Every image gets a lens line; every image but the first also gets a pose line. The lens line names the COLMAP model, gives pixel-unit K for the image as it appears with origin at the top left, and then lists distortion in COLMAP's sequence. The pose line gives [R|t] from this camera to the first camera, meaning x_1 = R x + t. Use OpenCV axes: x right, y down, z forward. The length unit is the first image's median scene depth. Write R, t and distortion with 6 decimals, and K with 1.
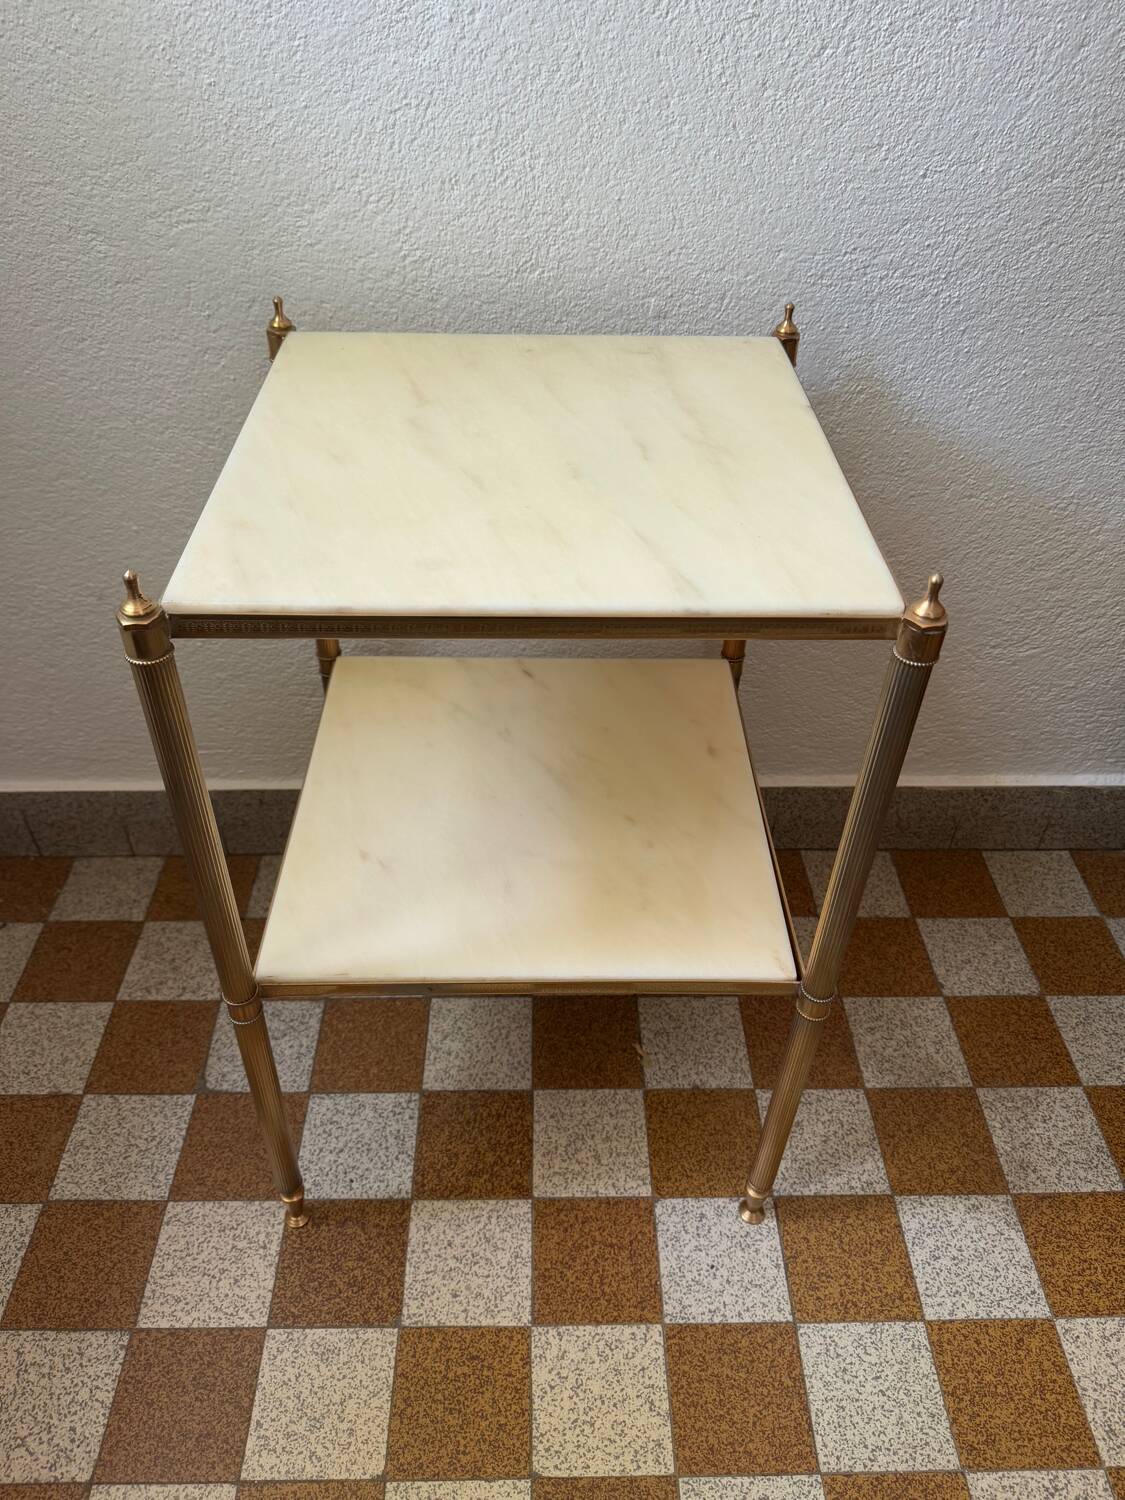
lens RADIAL K [[1084.5, 0, 563.8], [0, 1084.5, 749.8], [0, 0, 1]] dist [-0.014755, -0.001655]
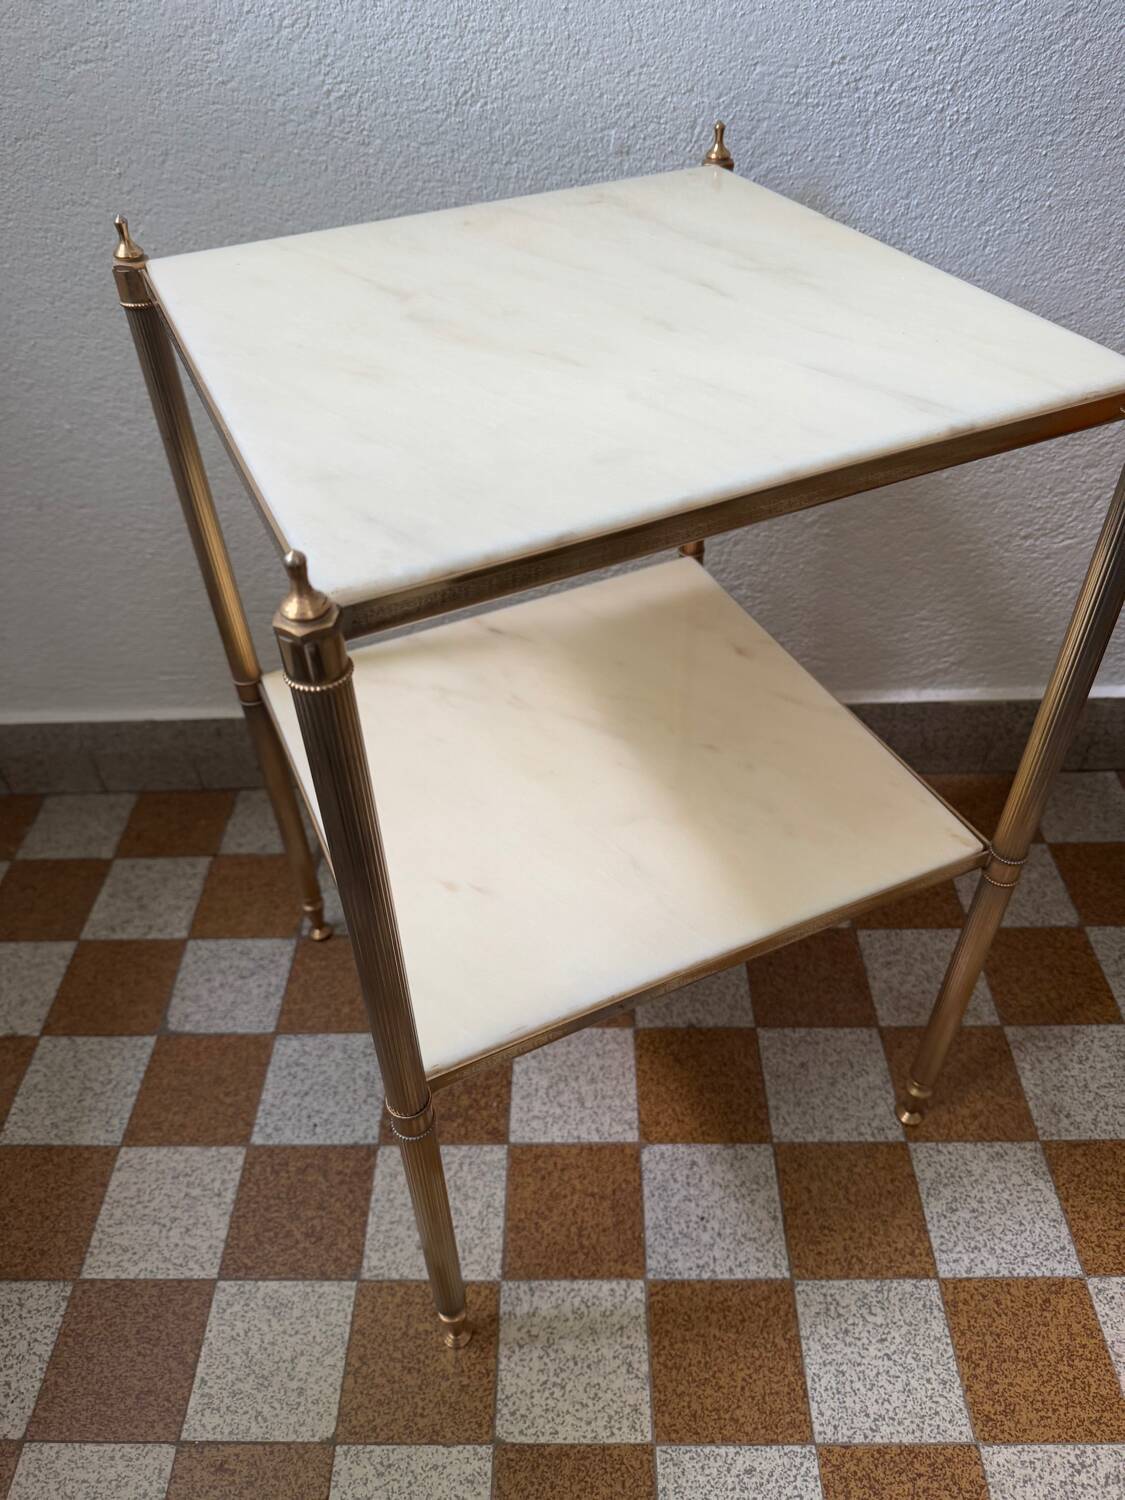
lens RADIAL K [[1084.5, 0, 563.4], [0, 1084.5, 756.9], [0, 0, 1]] dist [-0.014755, -0.001655]
pose [[0.998407, -0.017085, -0.053775, 0.078477], [0.019025, 0.999178, 0.035785, 0.057218], [0.053119, -0.036751, 0.997912, 0.102474]]
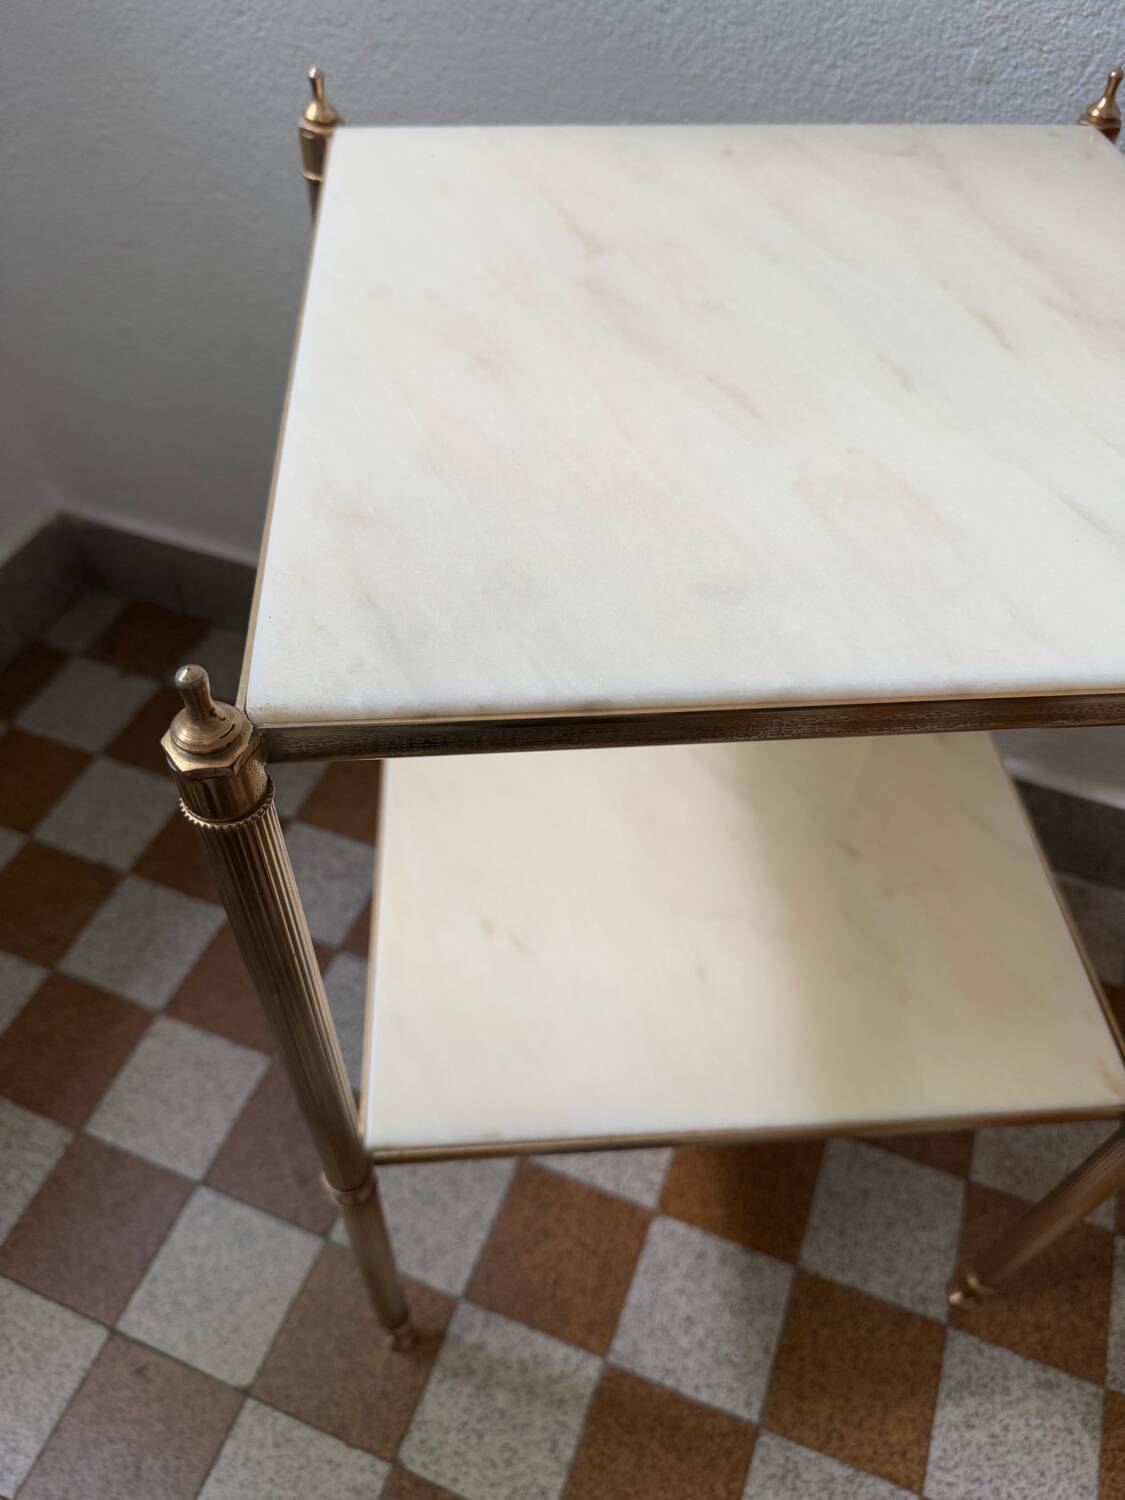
lens RADIAL K [[1084.5, 0, 563.5], [0, 1084.5, 748.1], [0, 0, 1]] dist [-0.014755, -0.001655]
pose [[0.925675, 0.287799, -0.245558, 0.129759], [-0.247946, 0.951754, 0.180796, -0.061365], [0.285743, -0.106473, 0.952373, 0.242581]]
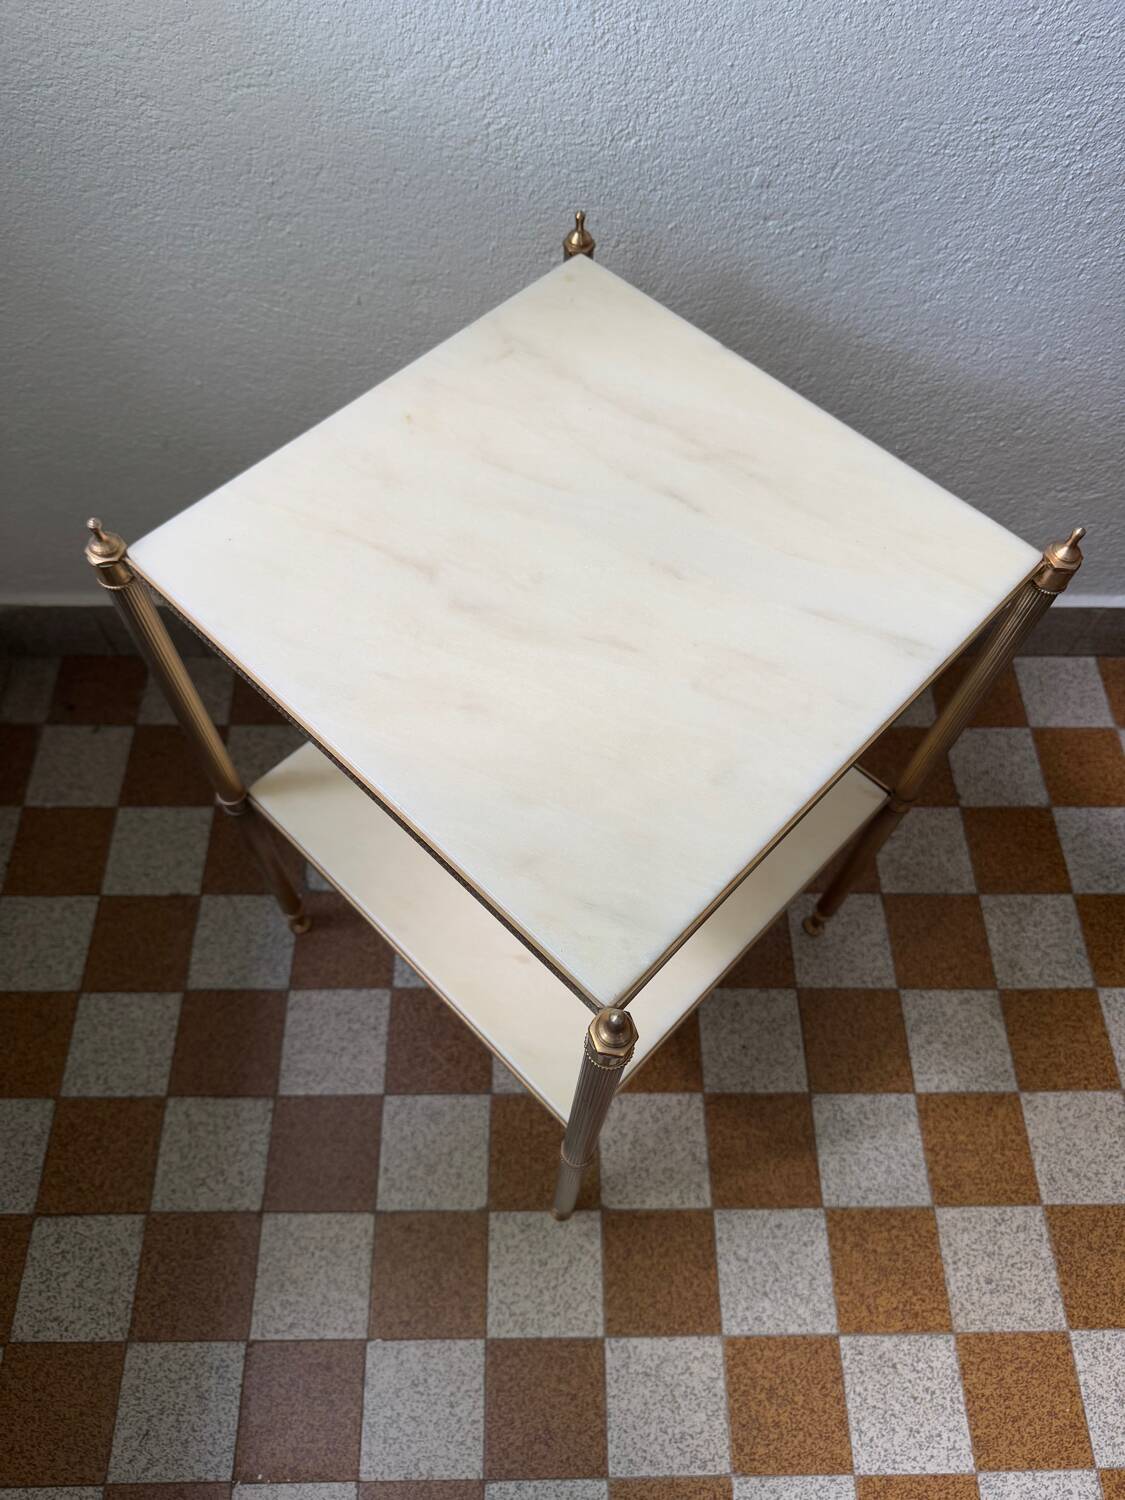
lens RADIAL K [[1084.5, 0, 560.7], [0, 1084.5, 750.3], [0, 0, 1]] dist [-0.014755, -0.001655]
pose [[0.999934, 0.011253, 0.002105, -0.078185], [-0.011282, 0.937422, 0.348011, -0.264067], [0.001943, -0.348012, 0.937488, -0.025607]]
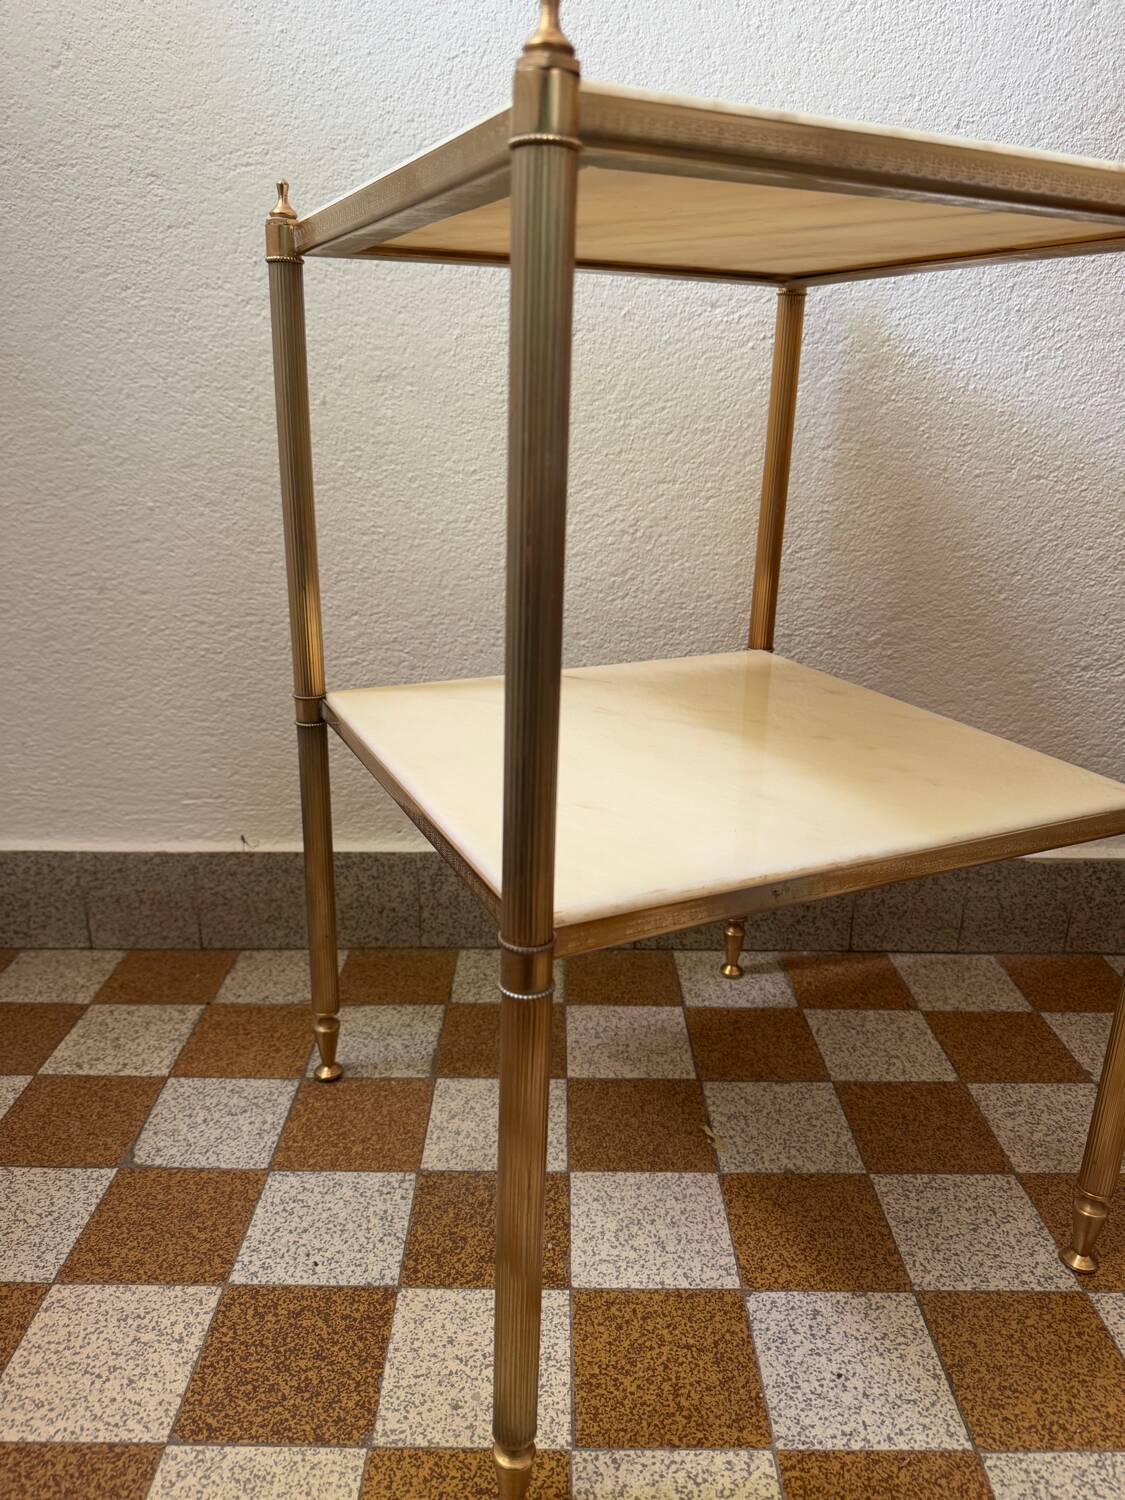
lens RADIAL K [[1084.5, 0, 566.9], [0, 1084.5, 754.2], [0, 0, 1]] dist [-0.014755, -0.001655]
pose [[0.999930, 0.002611, -0.011519, -0.026164], [-0.006738, 0.927114, -0.374719, 0.383315], [0.009701, 0.374771, 0.927067, 0.238130]]
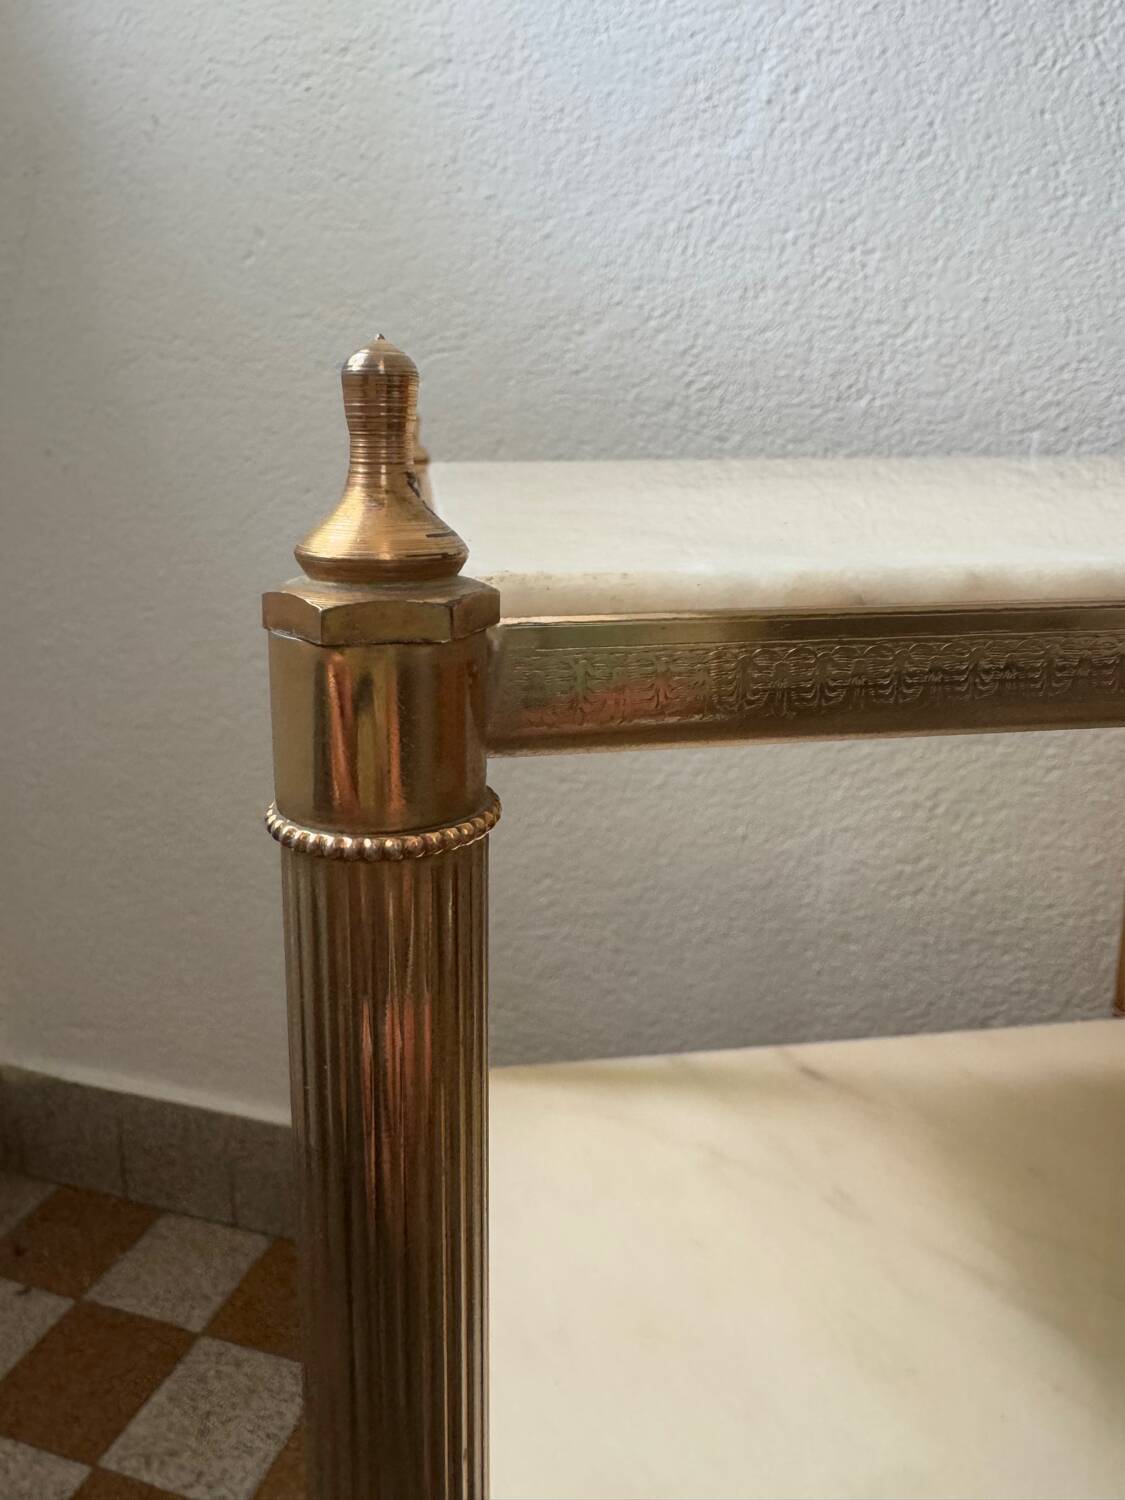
lens RADIAL K [[1075.1, 0, 558.6], [0, 1075.1, 625.8], [0, 0, 1]] dist [-0.008846, 0.004589]
pose [[0.945281, 0.033742, -0.324509, 0.019508], [-0.193502, 0.858799, -0.474364, 0.074369], [0.262682, 0.511200, 0.818335, 0.406518]]
